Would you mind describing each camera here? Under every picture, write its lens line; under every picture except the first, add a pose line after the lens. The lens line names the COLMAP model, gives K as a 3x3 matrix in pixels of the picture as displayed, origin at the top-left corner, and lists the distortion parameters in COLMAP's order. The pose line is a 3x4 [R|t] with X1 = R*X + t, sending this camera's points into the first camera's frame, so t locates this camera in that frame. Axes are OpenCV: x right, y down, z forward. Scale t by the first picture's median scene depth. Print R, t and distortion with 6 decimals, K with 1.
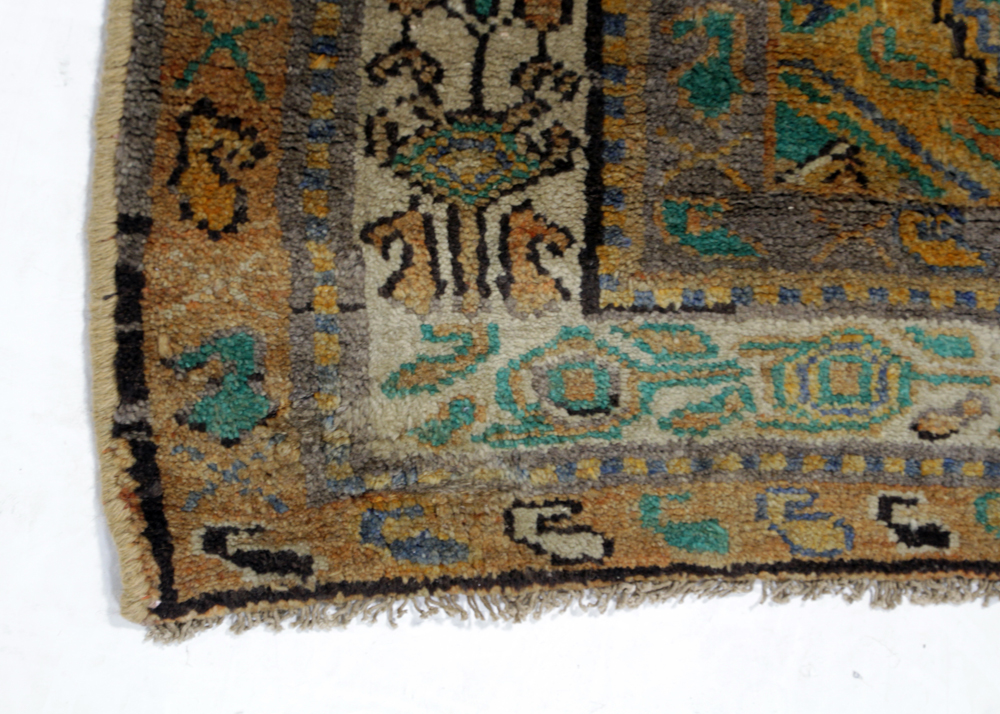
lens RADIAL K [[1629.5, 0, 500.0], [0, 1629.5, 357.0], [0, 0, 1]] dist [-0.014398, -0.021182]
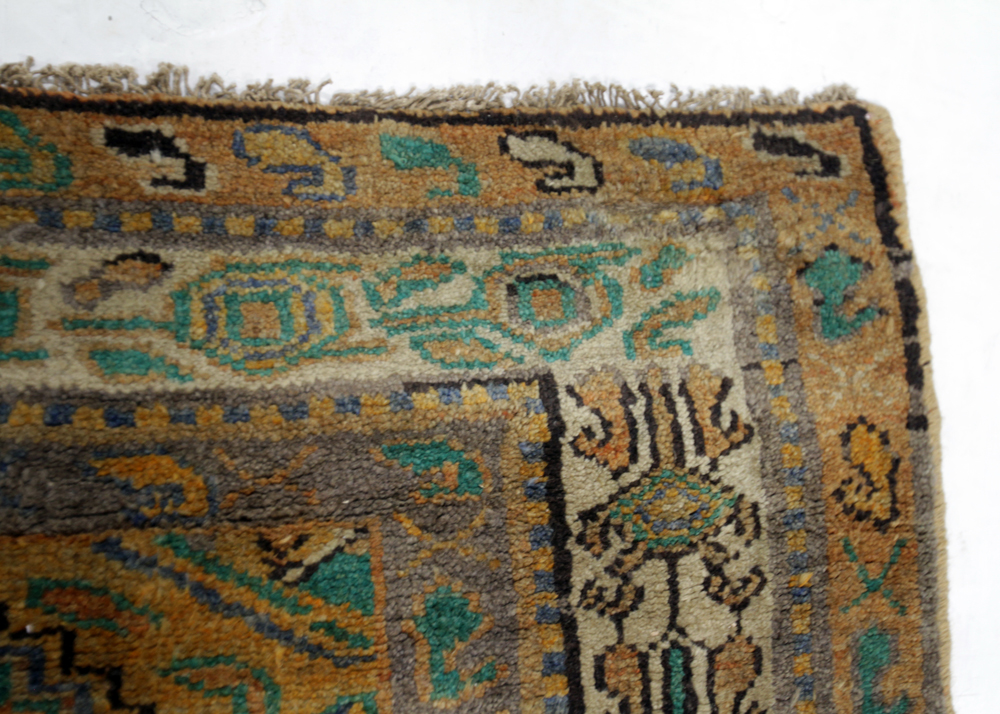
lens RADIAL K [[1629.5, 0, 500.0], [0, 1629.5, 357.0], [0, 0, 1]] dist [-0.014398, -0.021182]
pose [[-0.757322, 0.020721, -0.652713, 0.743048], [-0.069705, -0.996351, 0.049247, -0.064293], [-0.649311, 0.082793, 0.756003, 0.253927]]
